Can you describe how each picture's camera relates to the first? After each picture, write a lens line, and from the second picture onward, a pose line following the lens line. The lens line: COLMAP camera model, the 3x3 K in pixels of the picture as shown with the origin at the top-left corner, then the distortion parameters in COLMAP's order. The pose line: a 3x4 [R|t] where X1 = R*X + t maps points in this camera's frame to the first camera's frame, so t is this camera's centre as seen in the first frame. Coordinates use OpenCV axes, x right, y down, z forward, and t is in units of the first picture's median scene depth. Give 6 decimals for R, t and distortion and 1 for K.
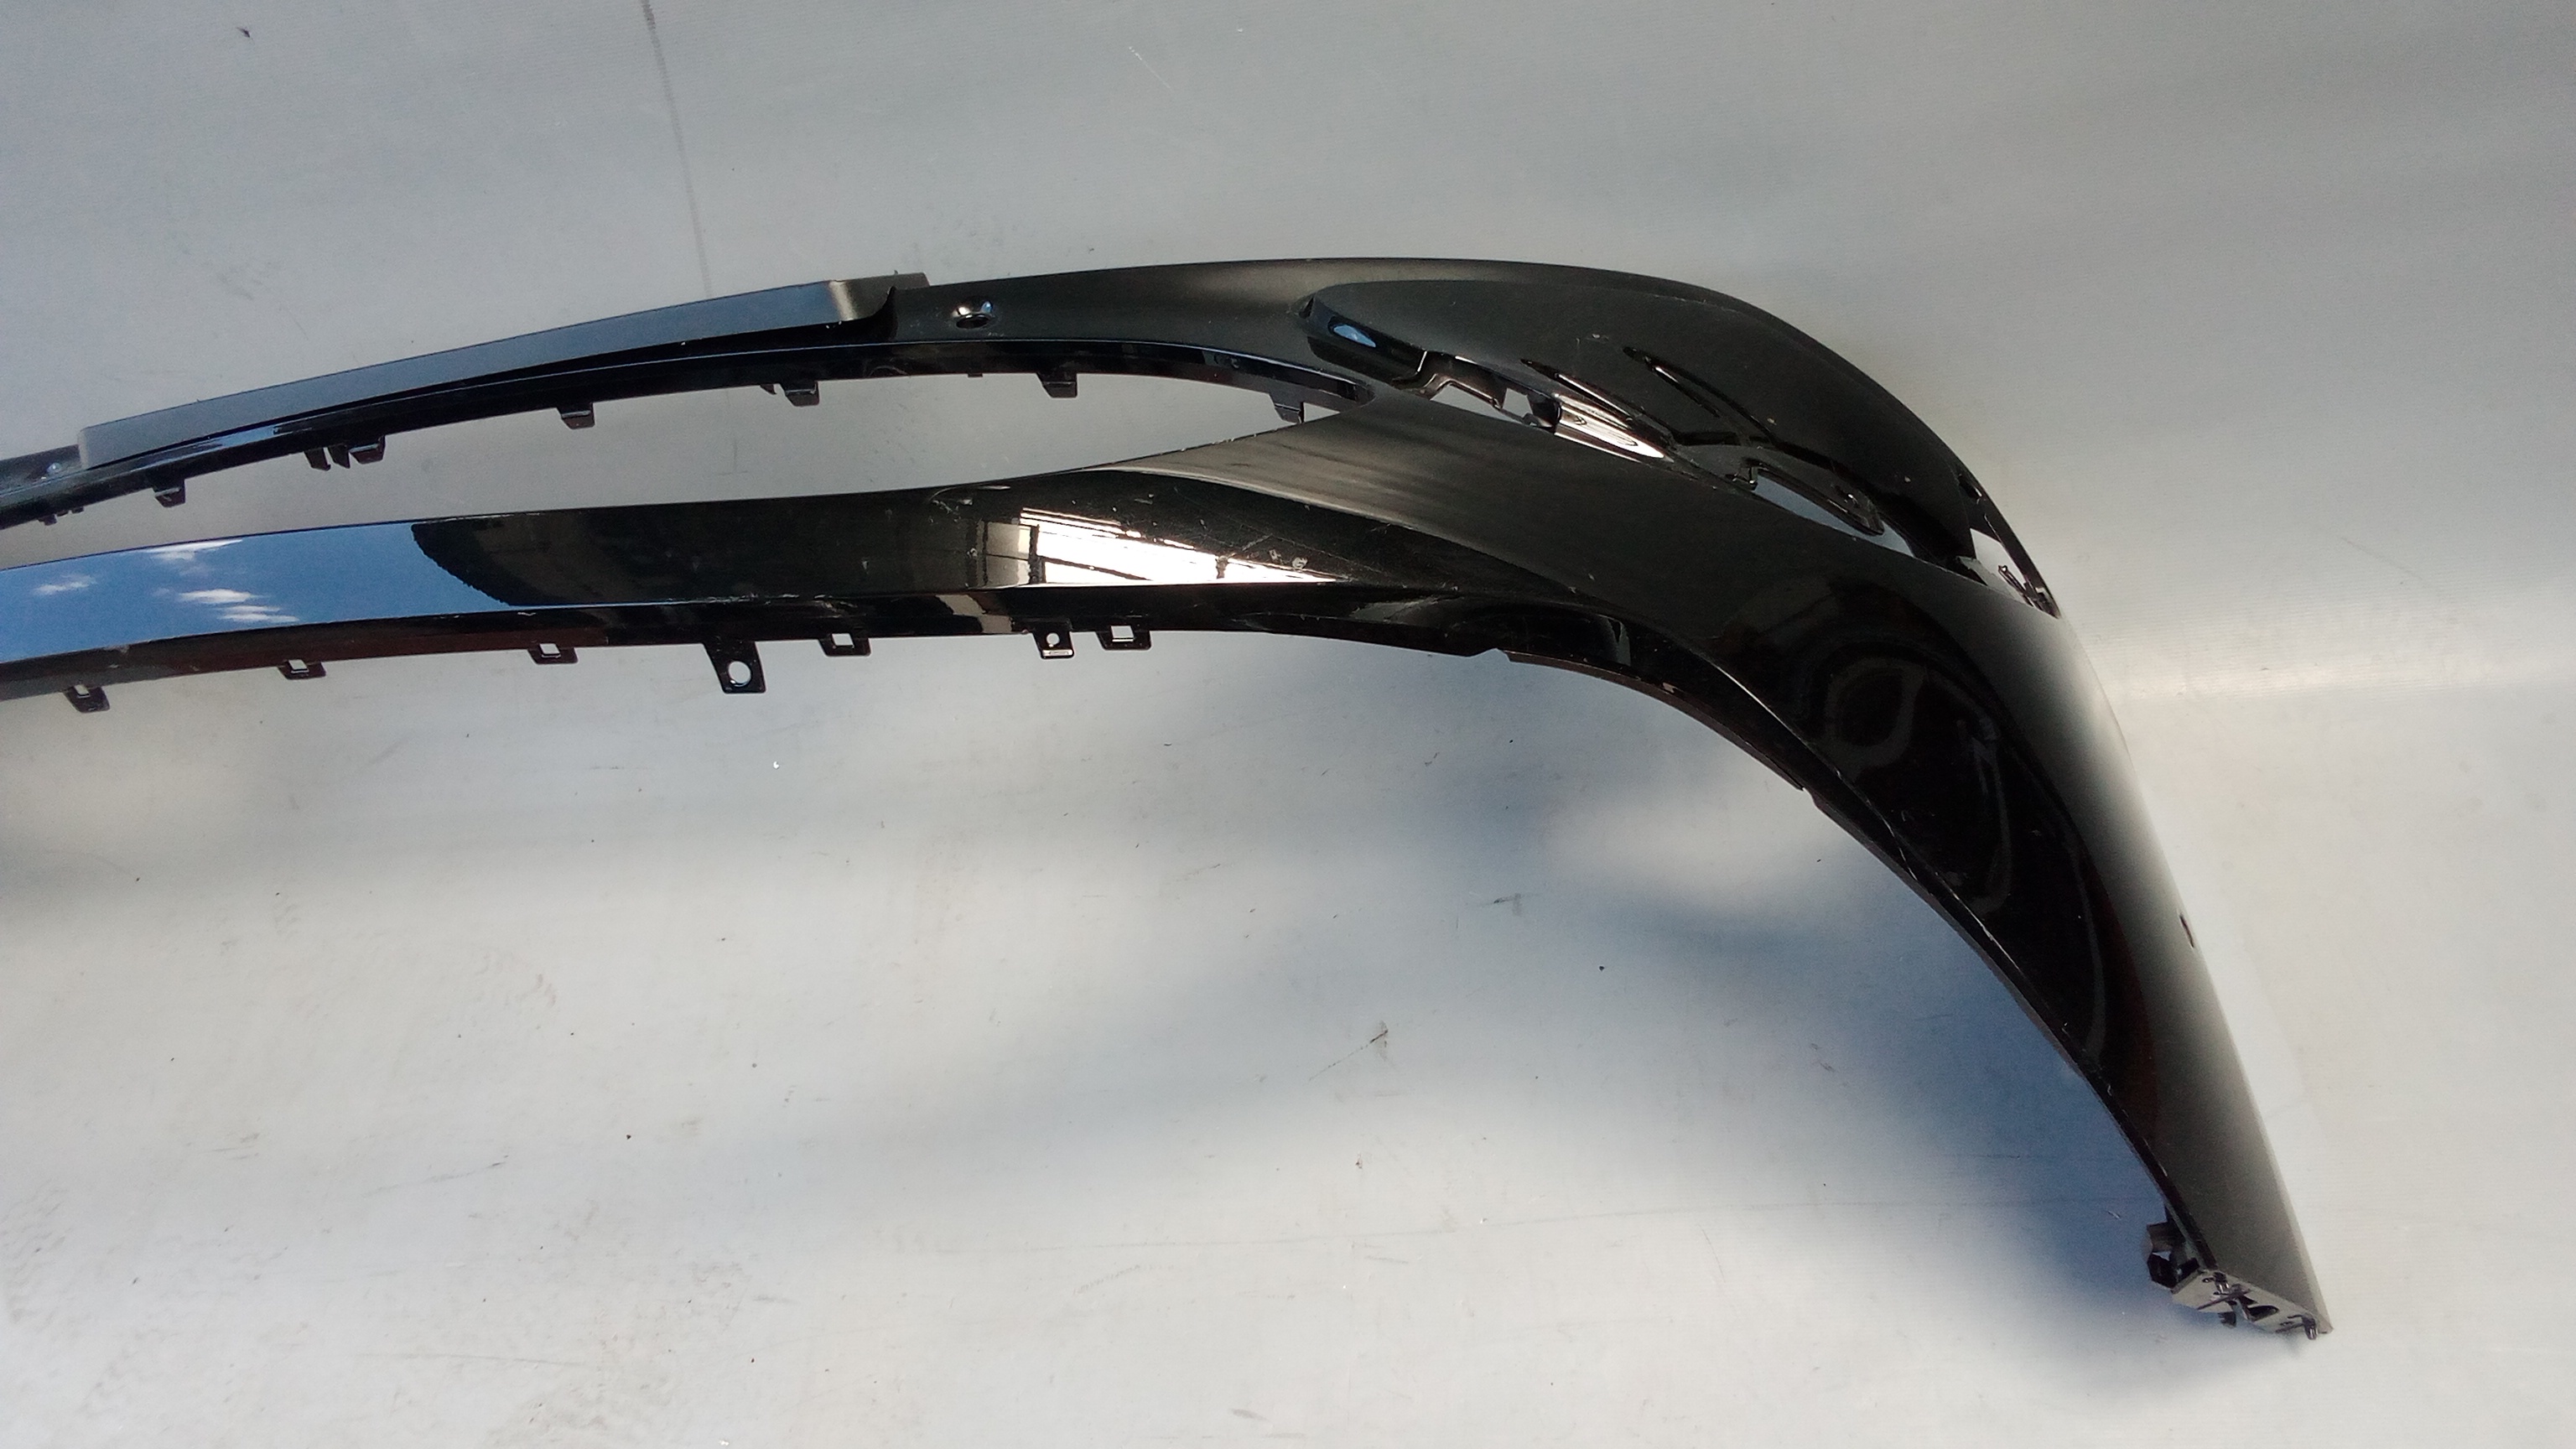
lens RADIAL K [[1939.8, 0, 1294.4], [0, 1939.8, 713.1], [0, 0, 1]] dist [0.030788, -0.056980]
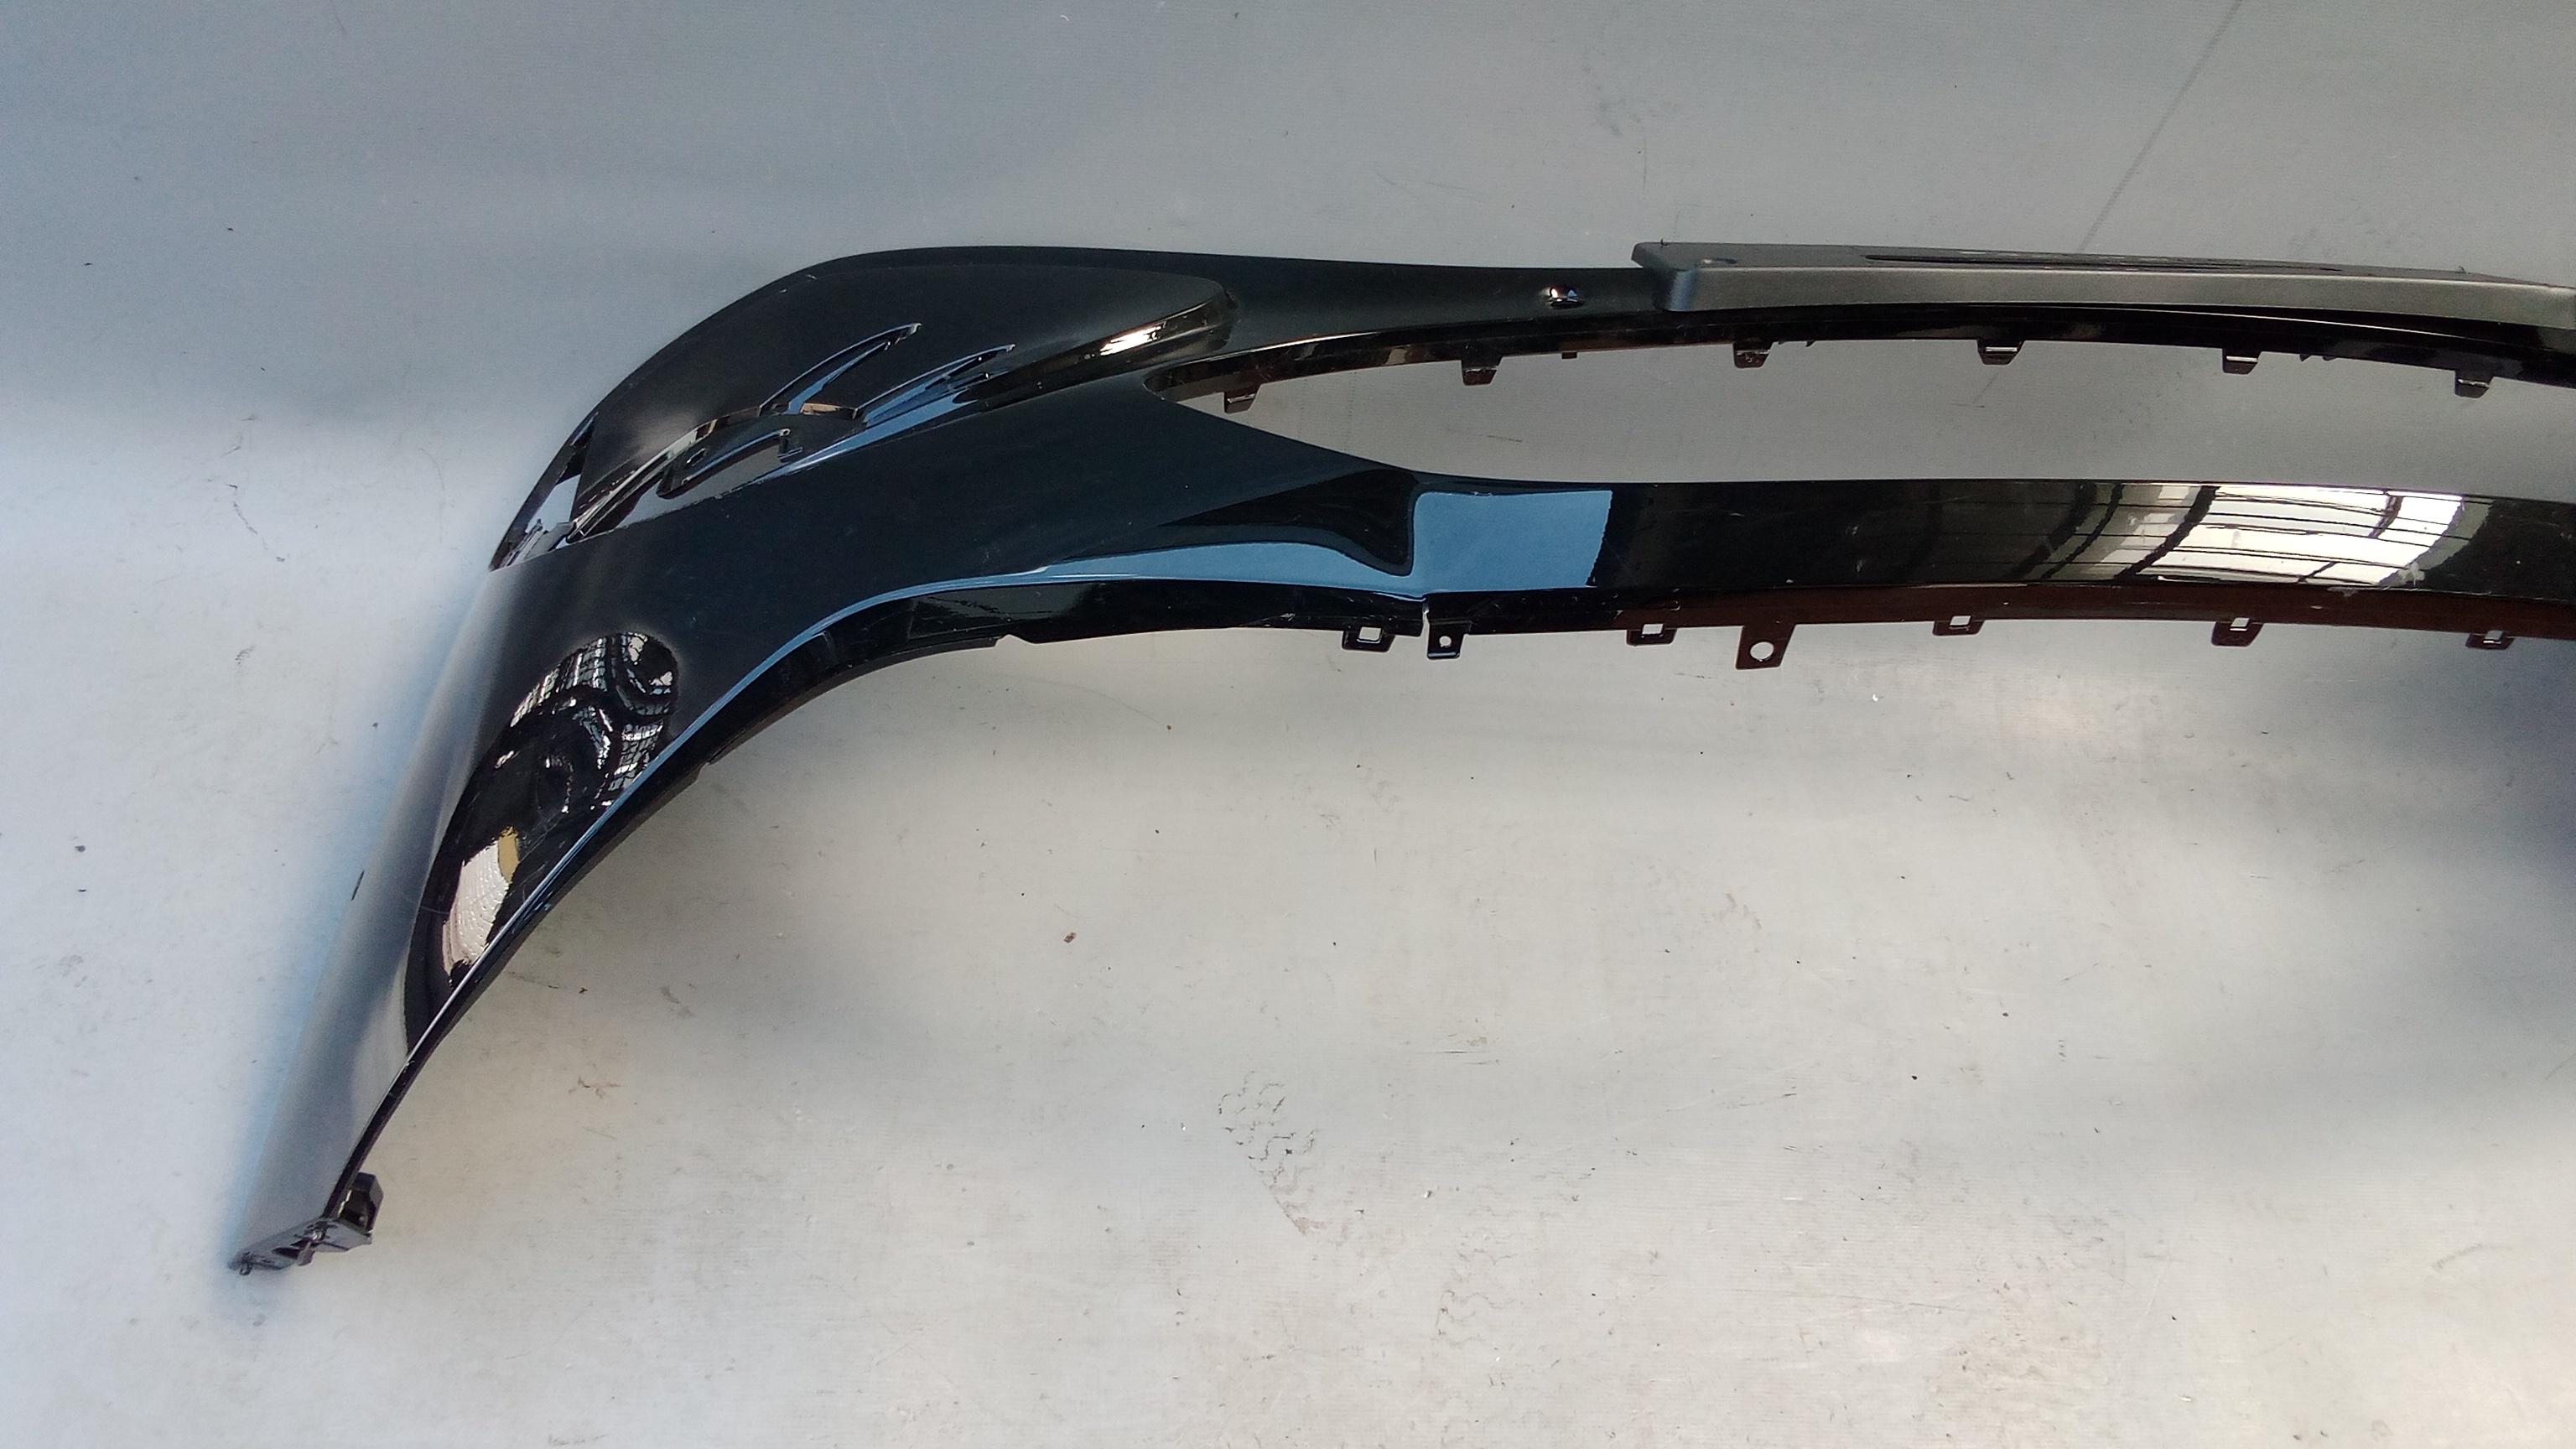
lens RADIAL K [[1939.8, 0, 1330.1], [0, 1939.8, 724.9], [0, 0, 1]] dist [0.030788, -0.056980]
pose [[0.950229, 0.121699, 0.286801, -0.958875], [-0.145337, 0.987403, 0.062543, 0.022619], [-0.275577, -0.101113, 0.955946, 0.160637]]
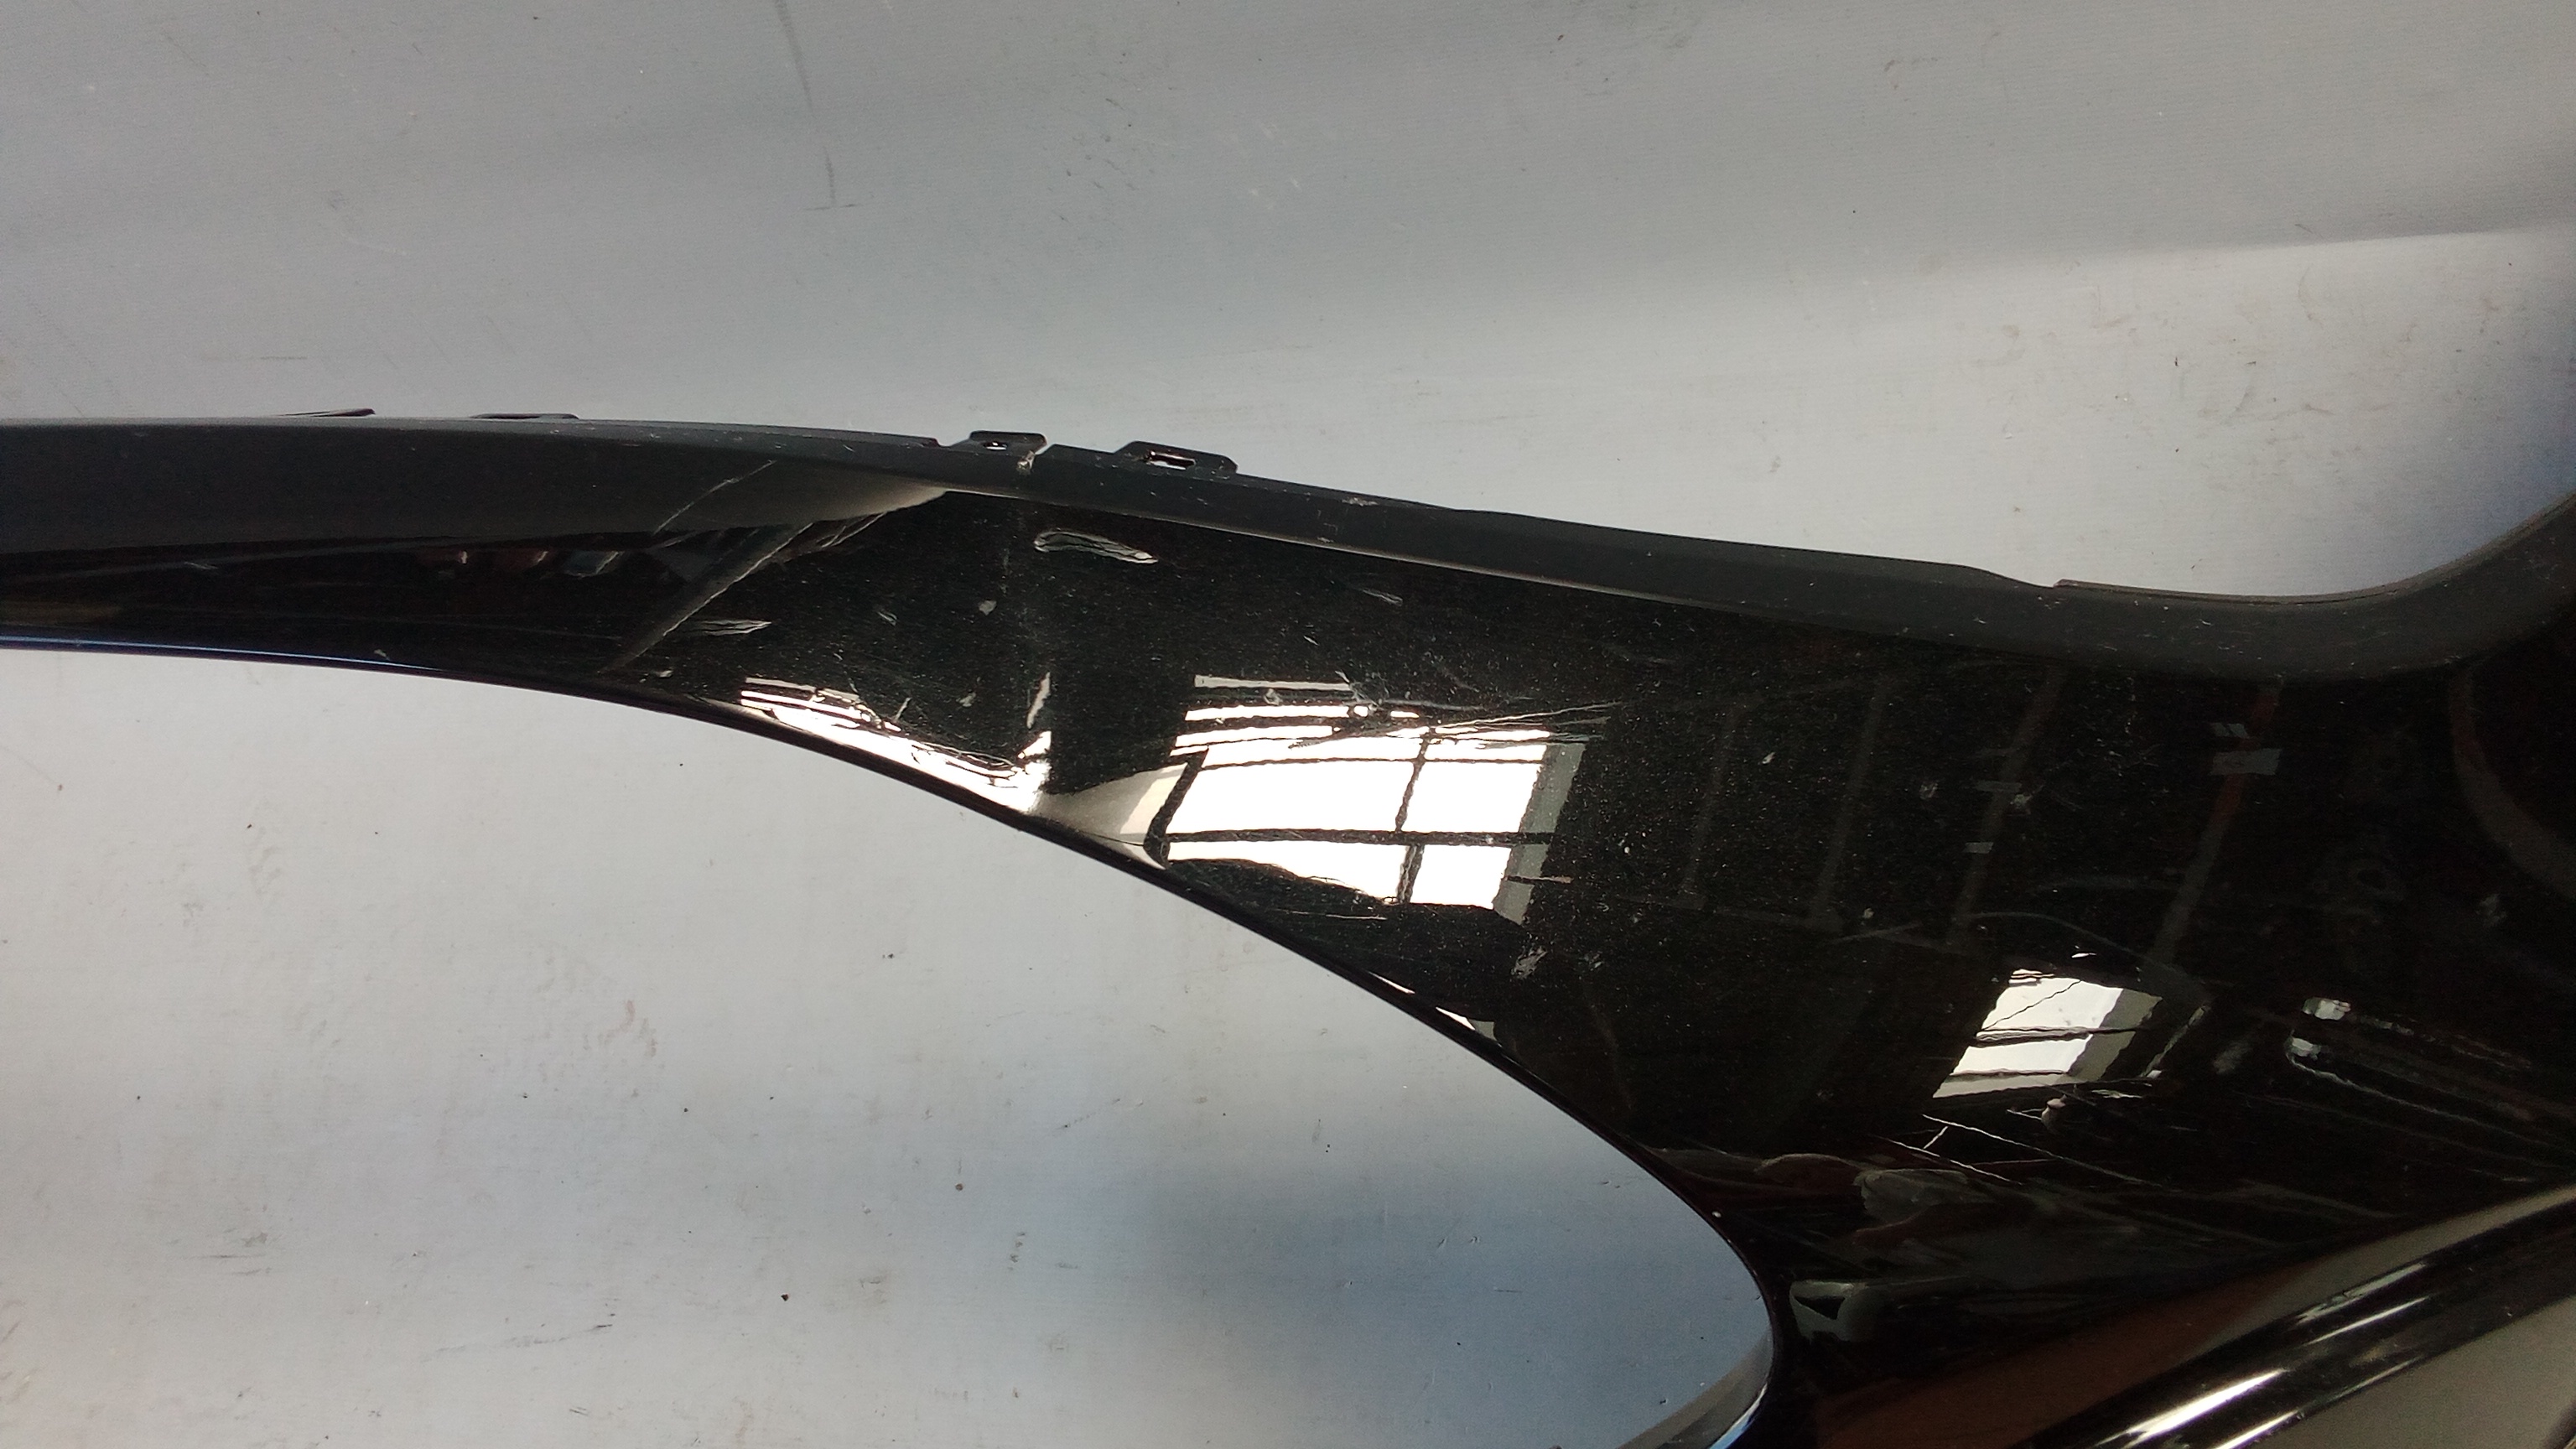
lens RADIAL K [[1939.8, 0, 1311.2], [0, 1939.8, 695.5], [0, 0, 1]] dist [0.030788, -0.056980]
pose [[0.997913, -0.009375, -0.063890, -0.120010], [0.029211, 0.947924, 0.317155, -0.192653], [0.057589, -0.318360, 0.946219, 0.455774]]
